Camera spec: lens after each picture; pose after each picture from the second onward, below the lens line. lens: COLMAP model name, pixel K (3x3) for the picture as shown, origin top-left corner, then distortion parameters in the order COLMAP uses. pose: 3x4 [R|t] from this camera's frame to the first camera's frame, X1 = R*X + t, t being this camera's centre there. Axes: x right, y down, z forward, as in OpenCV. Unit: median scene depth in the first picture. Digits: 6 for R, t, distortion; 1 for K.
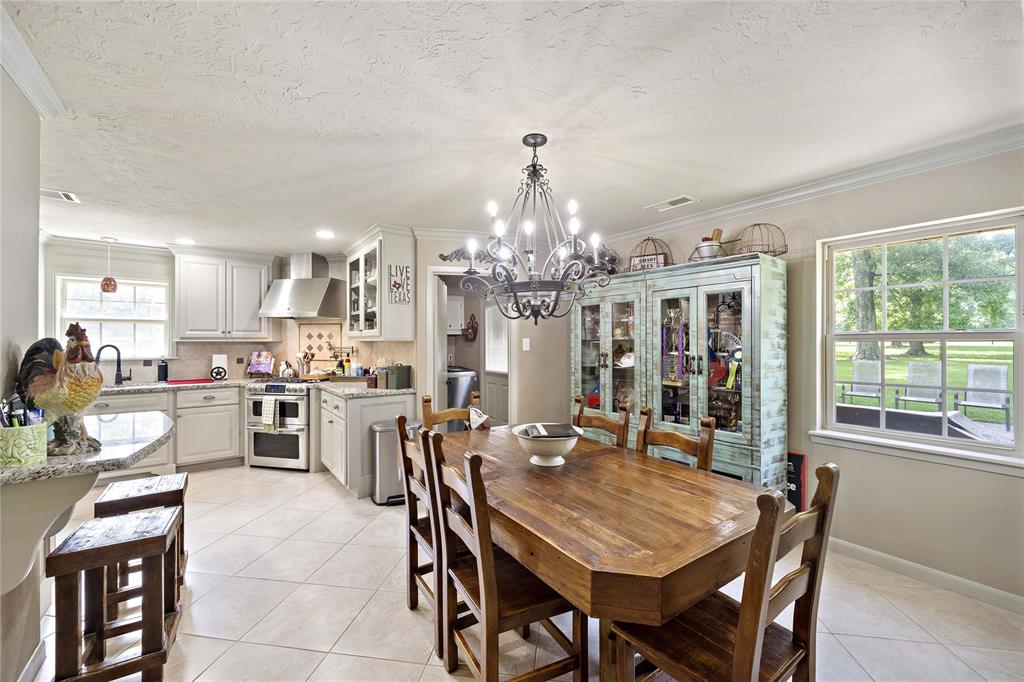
lens RADIAL K [[409.5, 0, 482.7], [0, 409.5, 342.7], [0, 0, 1]] dist [0.000183, -0.000046]
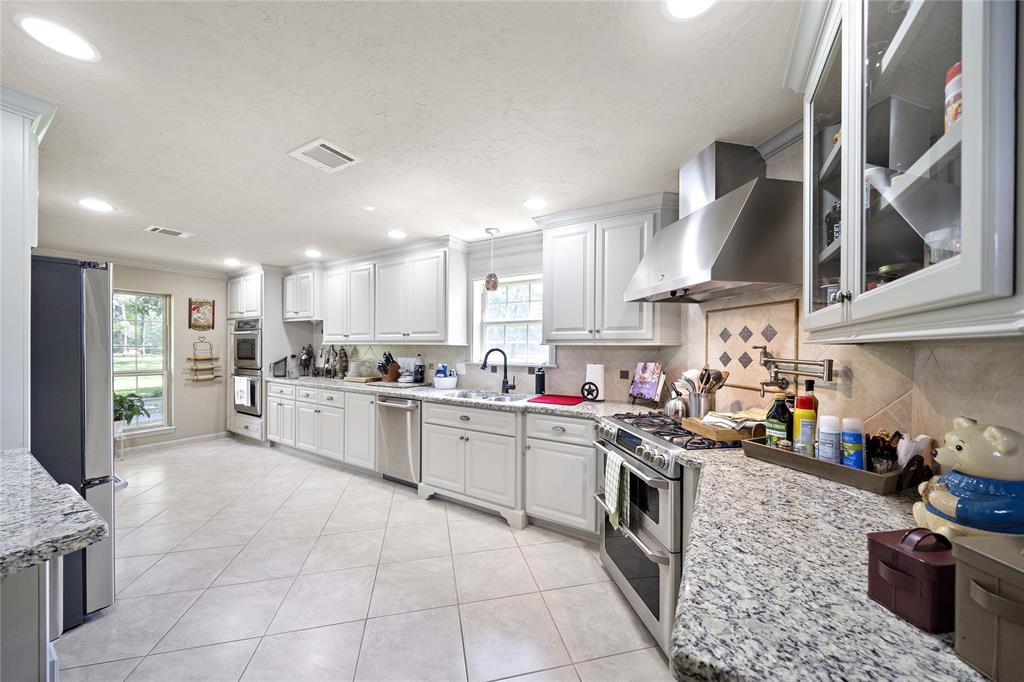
lens RADIAL K [[357.1, 0, 516.6], [0, 357.1, 345.2], [0, 0, 1]] dist [-0.002031, -0.000106]
pose [[0.445627, 0.002137, -0.895216, -0.172192], [-0.006394, 0.999979, -0.000795, -0.001699], [0.895196, 0.006079, 0.445632, 0.652591]]
